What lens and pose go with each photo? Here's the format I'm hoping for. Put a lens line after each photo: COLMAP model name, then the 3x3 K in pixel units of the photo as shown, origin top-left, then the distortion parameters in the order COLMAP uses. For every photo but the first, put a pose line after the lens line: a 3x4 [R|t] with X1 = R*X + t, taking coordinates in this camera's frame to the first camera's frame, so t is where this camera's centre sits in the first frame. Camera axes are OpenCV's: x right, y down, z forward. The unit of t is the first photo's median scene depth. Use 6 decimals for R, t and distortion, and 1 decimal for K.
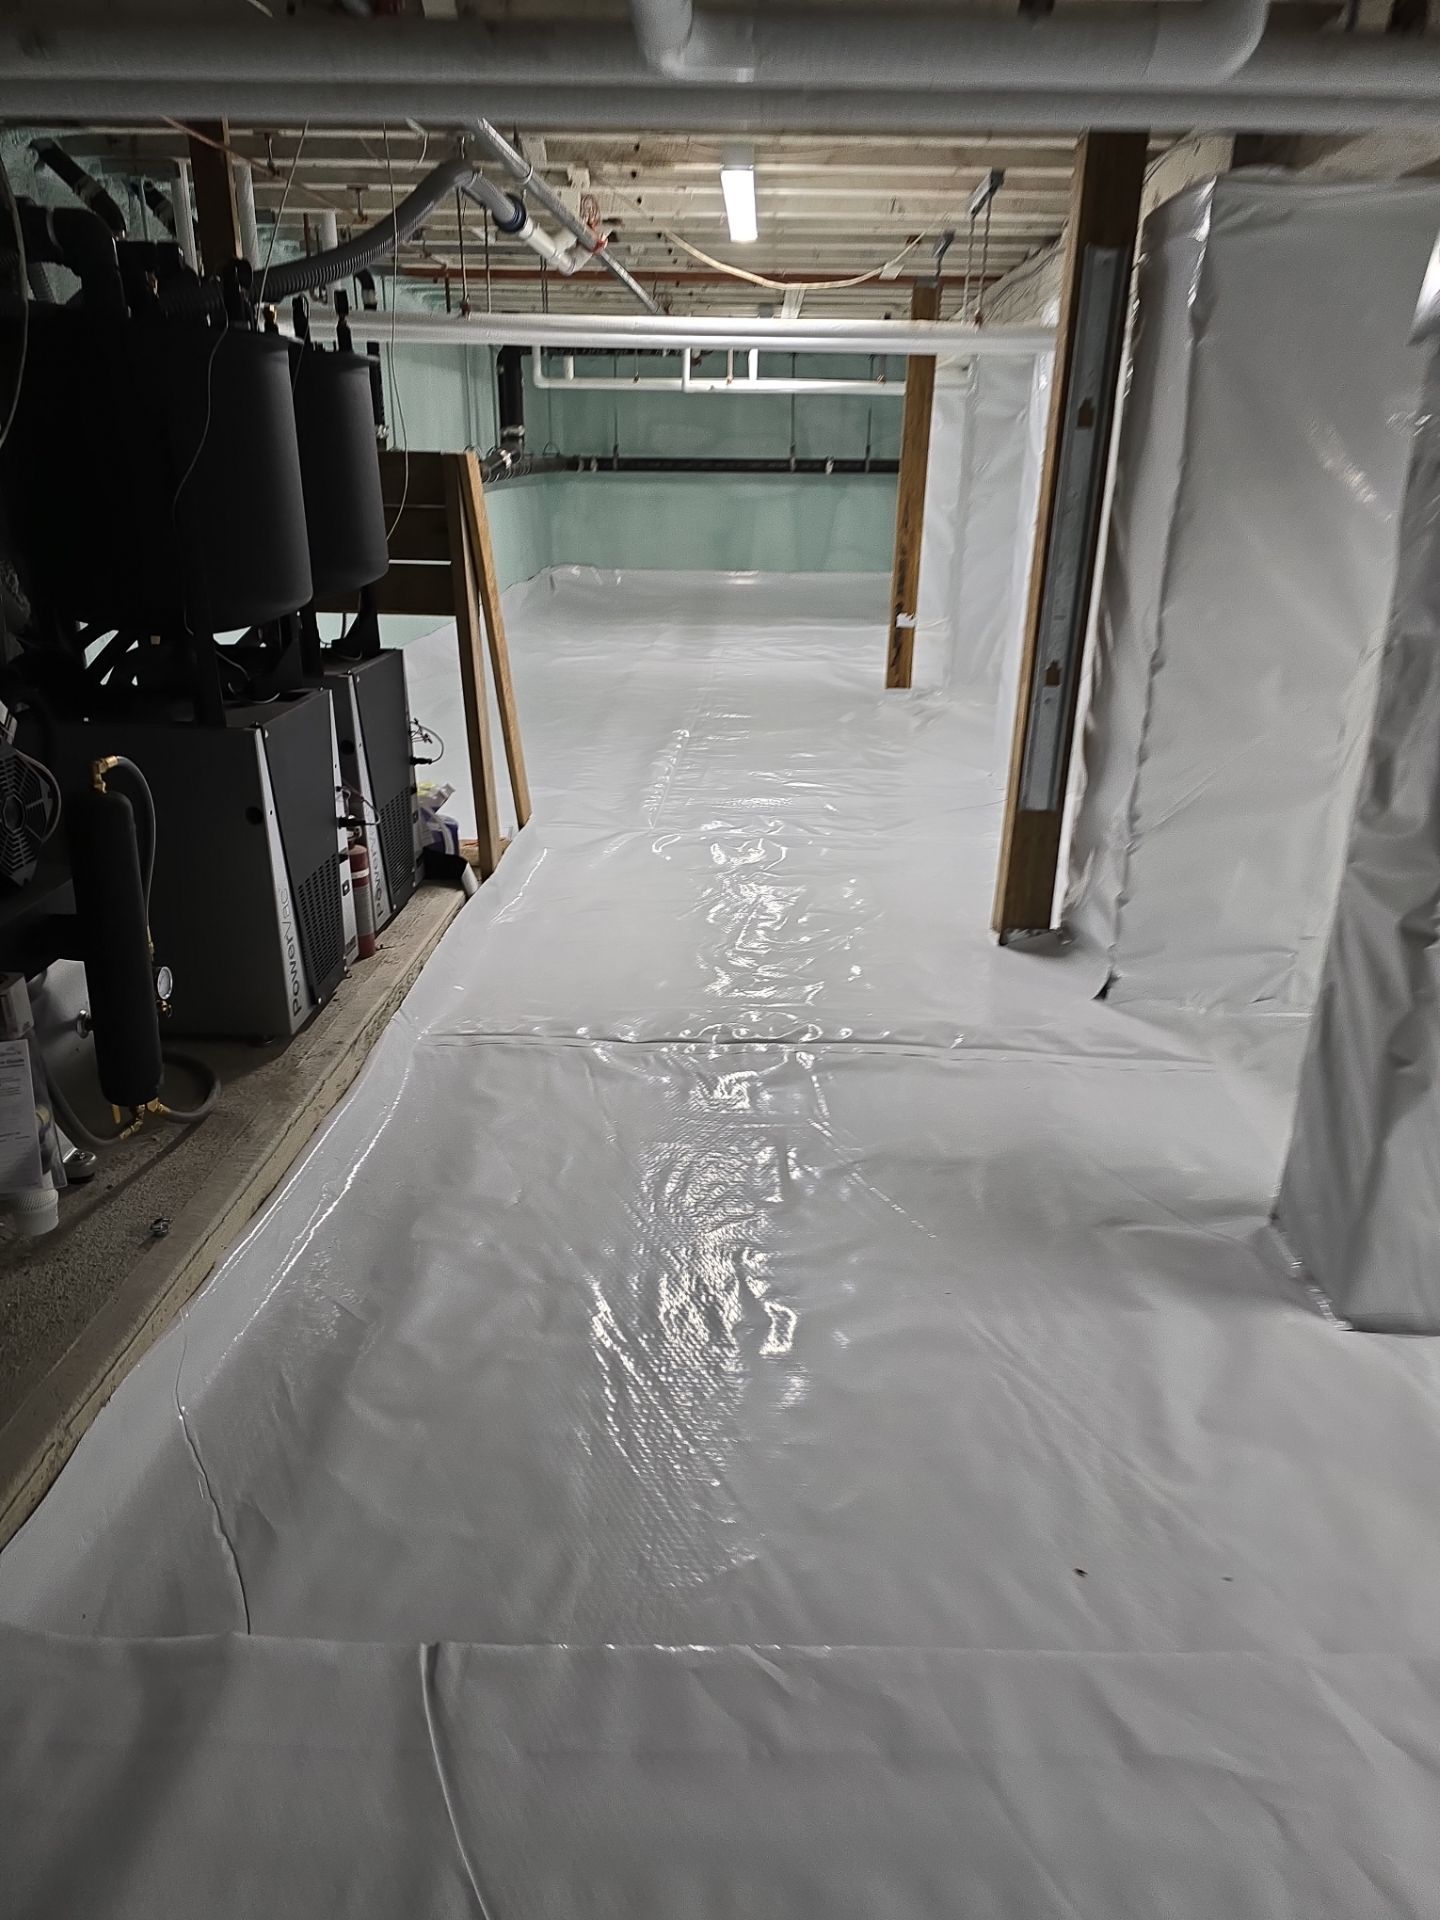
lens RADIAL K [[1284.8, 0, 715.9], [0, 1284.8, 968.4], [0, 0, 1]] dist [0.073011, -0.073543]
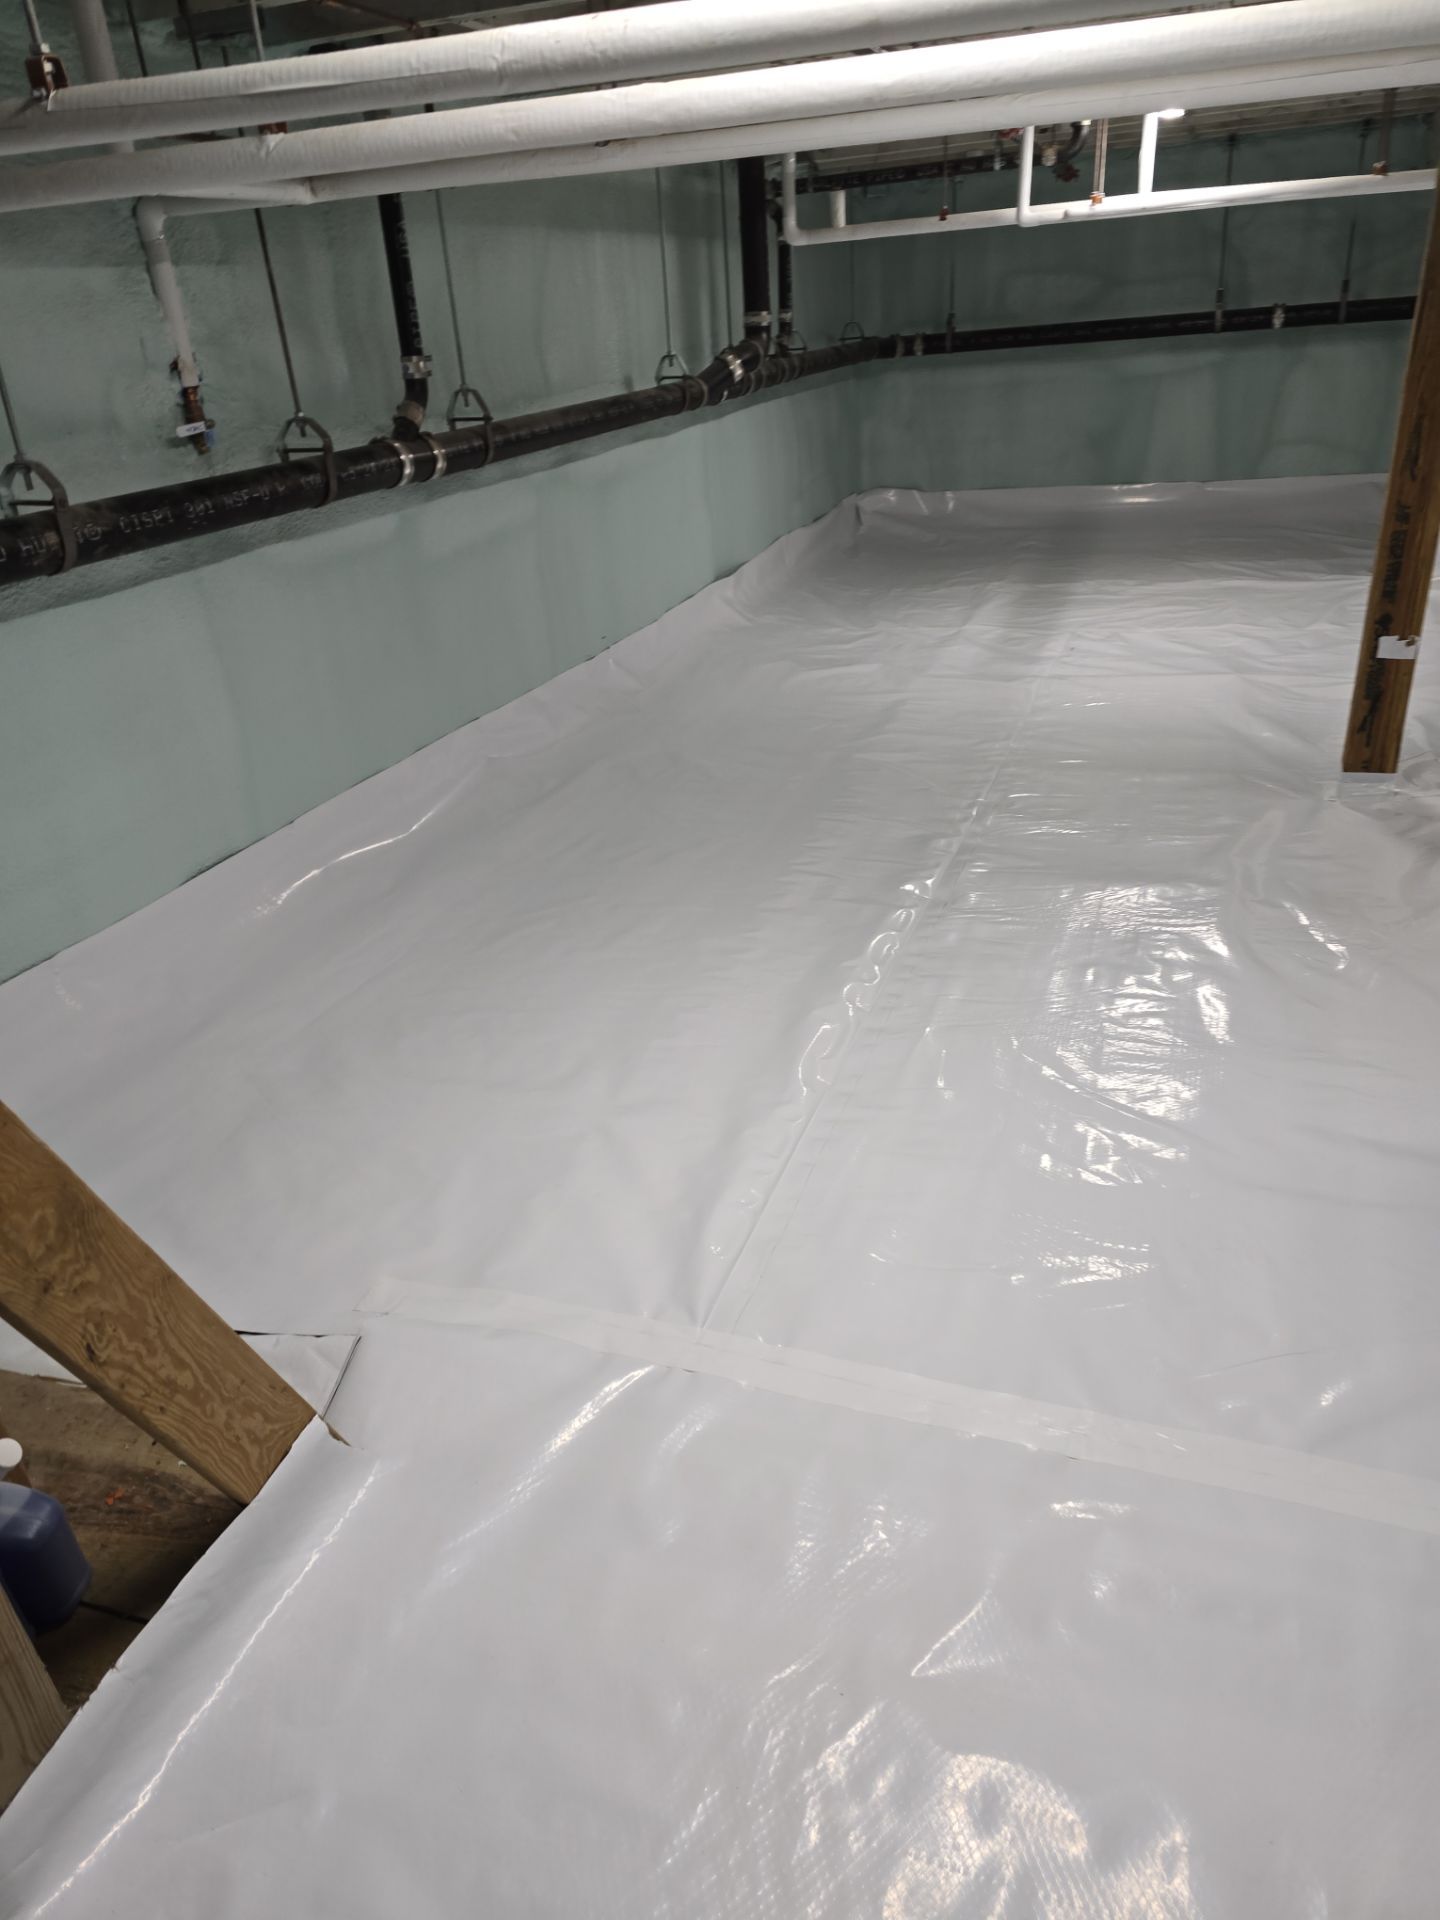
lens RADIAL K [[1284.8, 0, 715.9], [0, 1284.8, 968.4], [0, 0, 1]] dist [0.073011, -0.073543]
pose [[0.953540, 0.060935, -0.295040, 0.056207], [-0.032881, 0.994531, 0.099135, -0.208756], [0.299467, -0.084828, 0.950328, 0.467048]]
